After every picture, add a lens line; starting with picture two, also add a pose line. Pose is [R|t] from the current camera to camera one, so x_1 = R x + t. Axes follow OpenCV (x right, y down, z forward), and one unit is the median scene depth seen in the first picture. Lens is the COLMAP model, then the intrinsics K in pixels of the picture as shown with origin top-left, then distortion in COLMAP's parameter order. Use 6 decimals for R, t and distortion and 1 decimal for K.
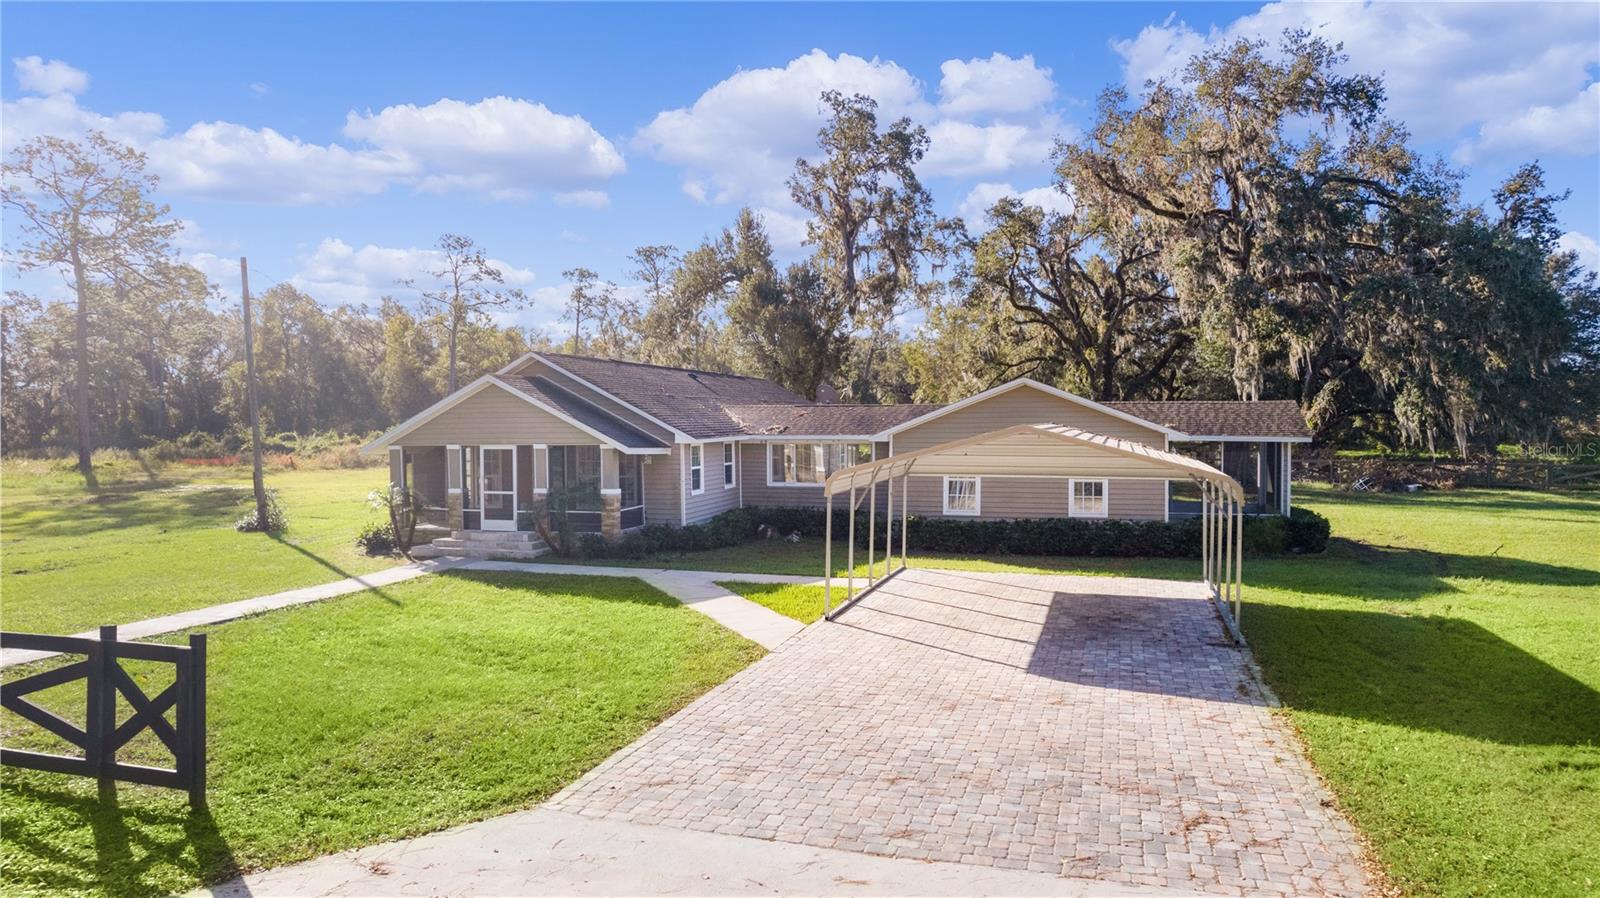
lens RADIAL K [[1022.1, 0, 797.3], [0, 1022.1, 444.0], [0, 0, 1]] dist [-0.070863, 0.057906]
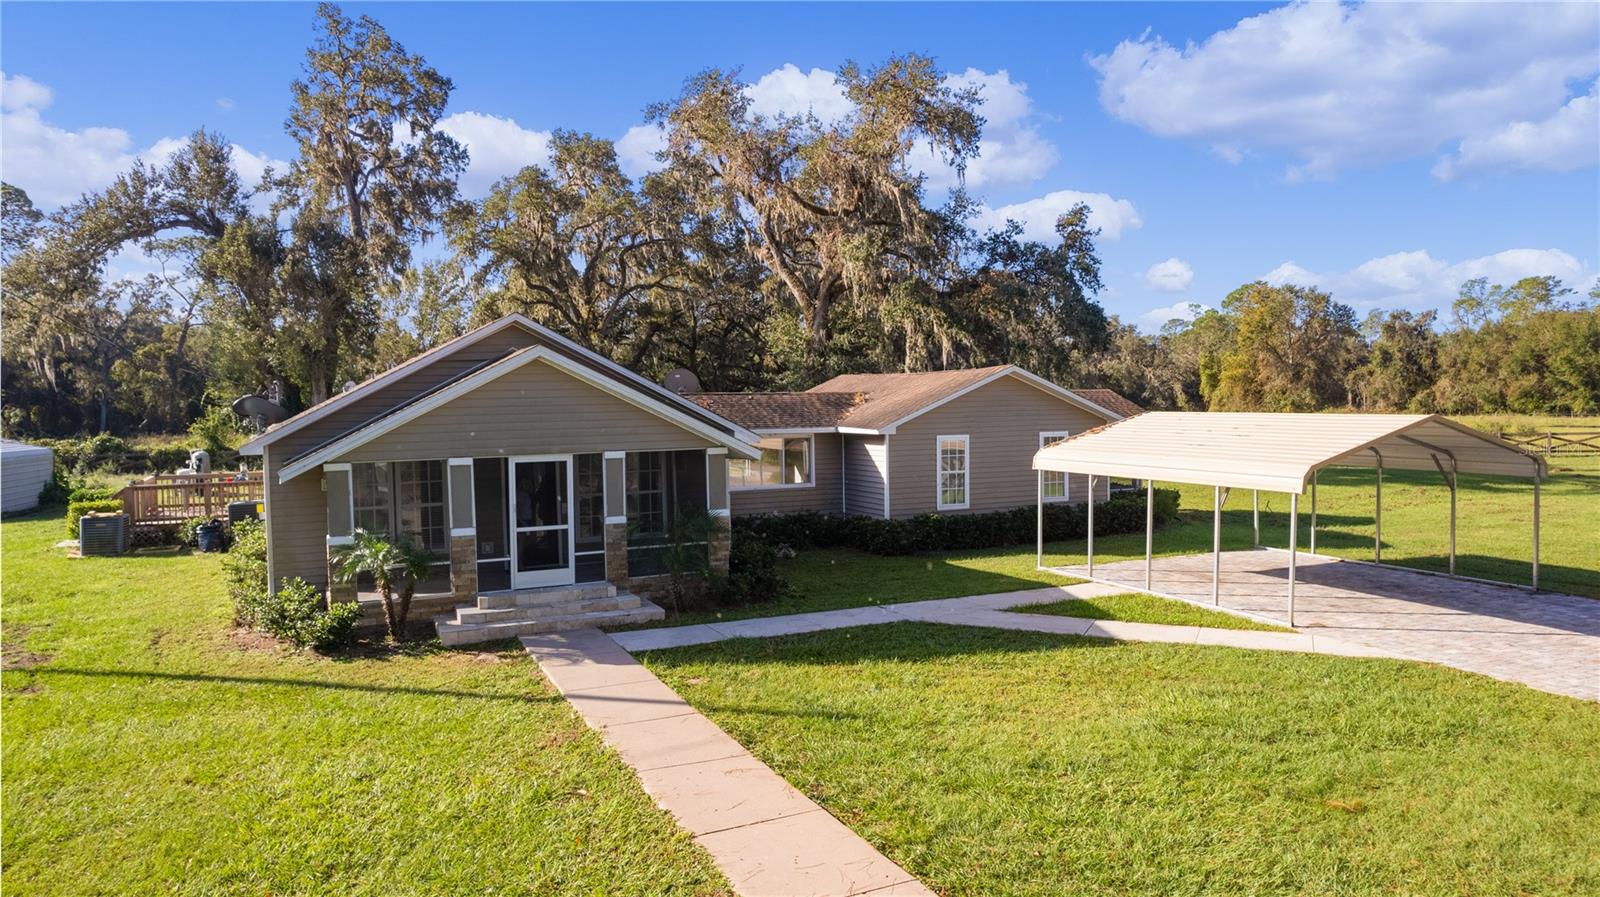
lens RADIAL K [[1022.1, 0, 797.3], [0, 1022.1, 443.5], [0, 0, 1]] dist [-0.070863, 0.057906]
pose [[0.743463, -0.033010, 0.667962, -0.392734], [0.024168, 0.999455, 0.022491, -0.011144], [-0.668340, -0.000578, 0.743855, 0.263253]]
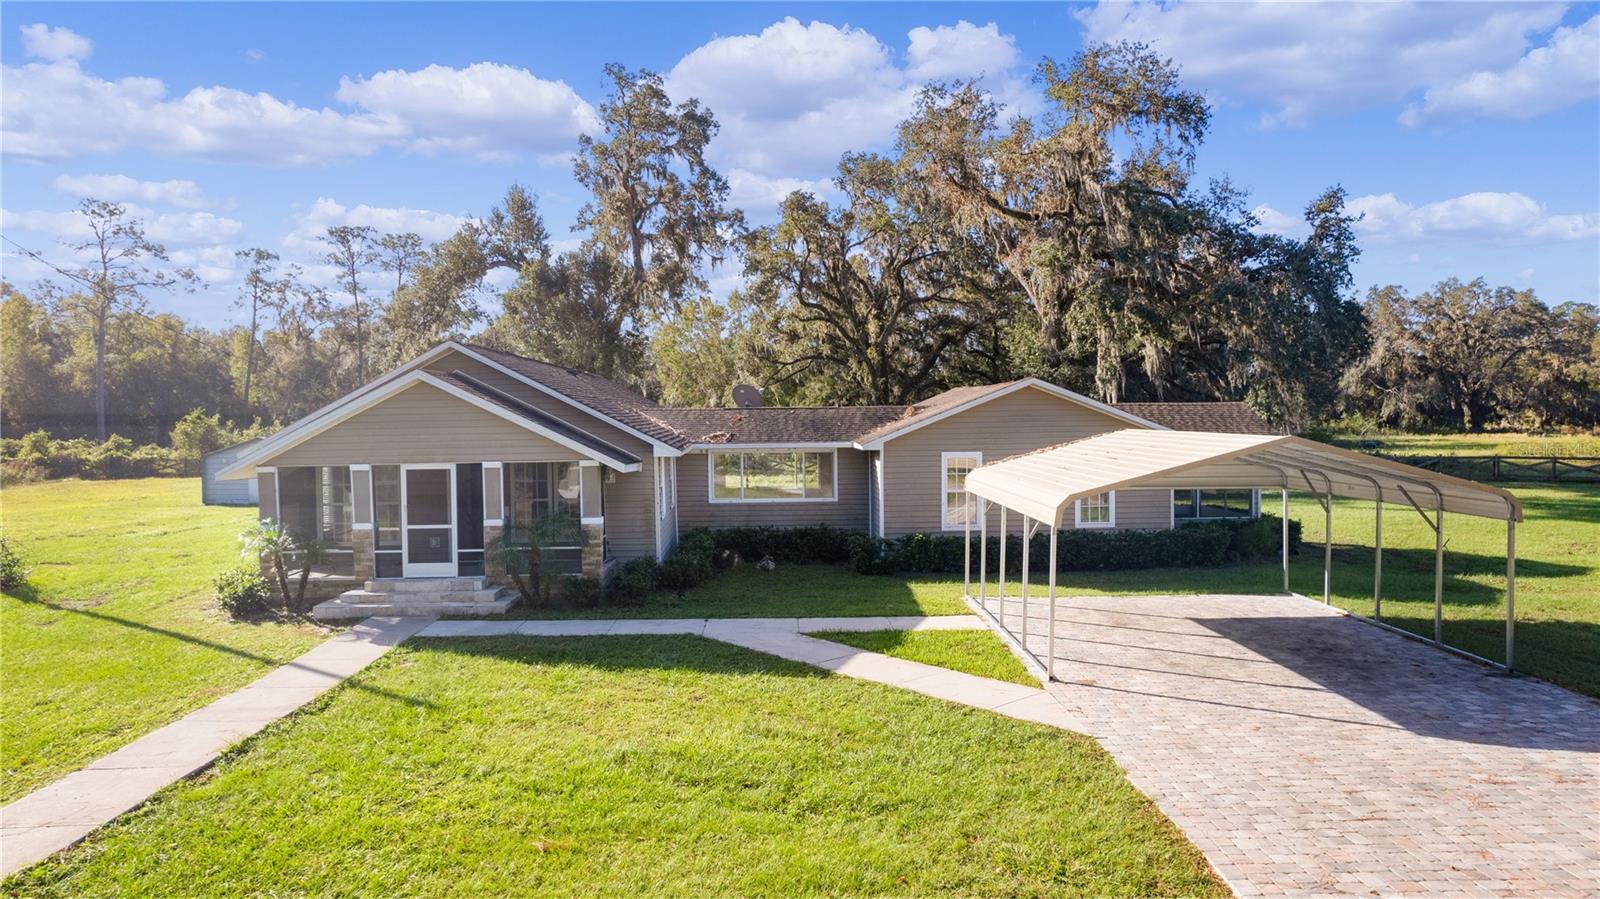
lens RADIAL K [[1022.1, 0, 797.3], [0, 1022.1, 444.5], [0, 0, 1]] dist [-0.070863, 0.057906]
pose [[0.948616, -0.014776, 0.316084, -0.176190], [0.013804, 0.999891, 0.005312, -0.008770], [-0.316128, -0.000676, 0.948716, 0.129192]]
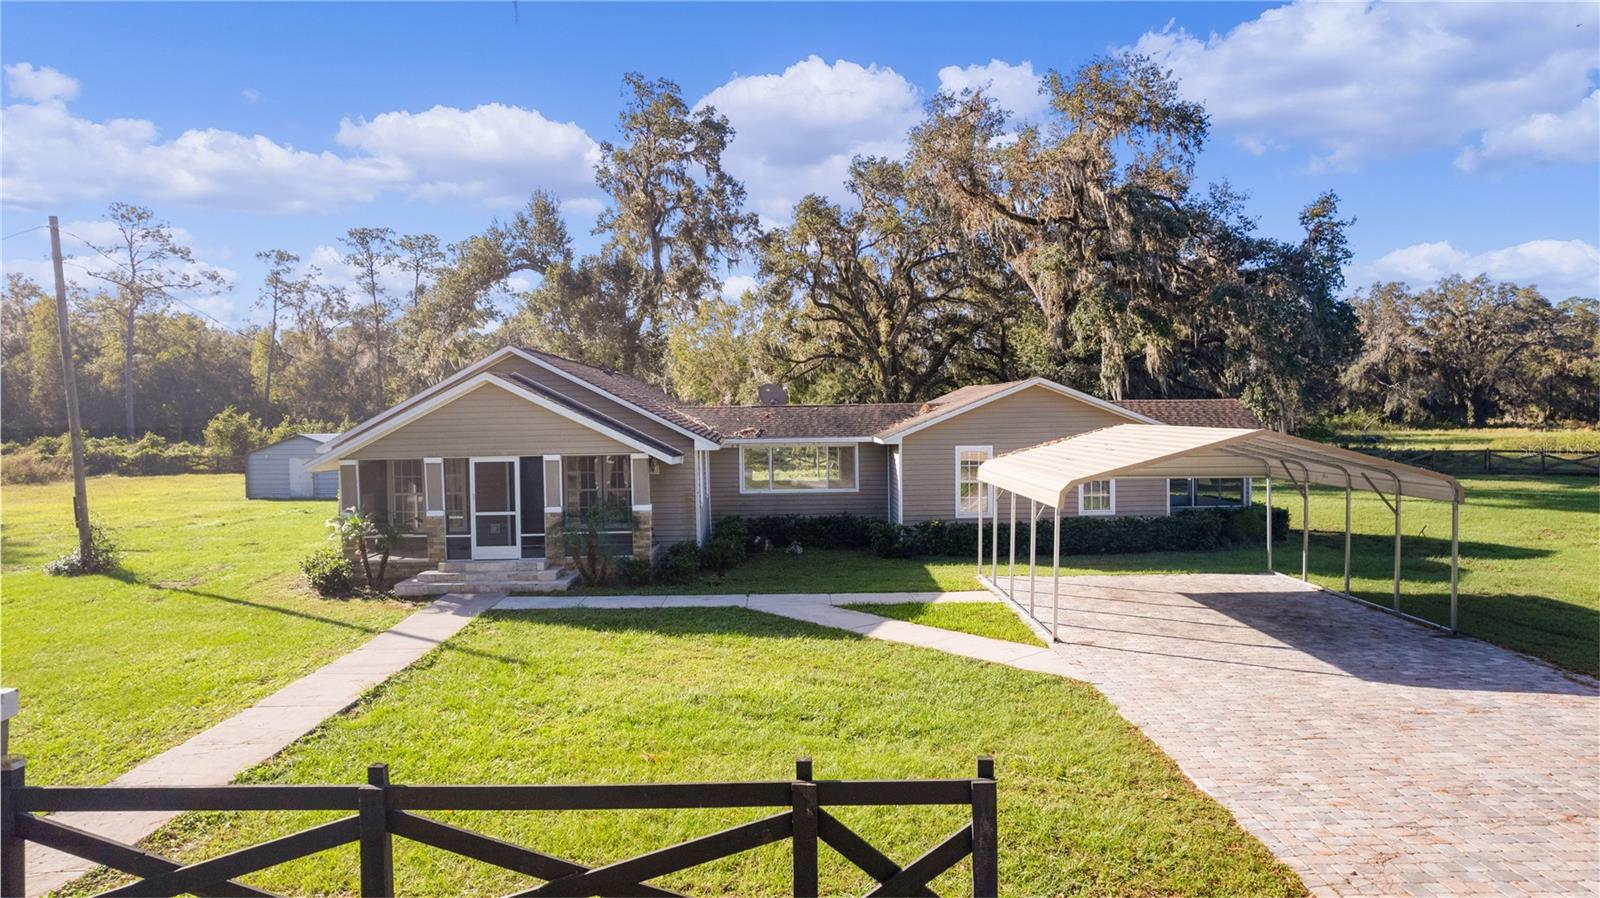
lens RADIAL K [[1022.1, 0, 797.3], [0, 1022.1, 444.0], [0, 0, 1]] dist [-0.070863, 0.057906]
pose [[0.950607, -0.017858, 0.309881, -0.204856], [0.016244, 0.999838, 0.007789, -0.007827], [-0.309970, -0.002370, 0.950743, 0.081898]]
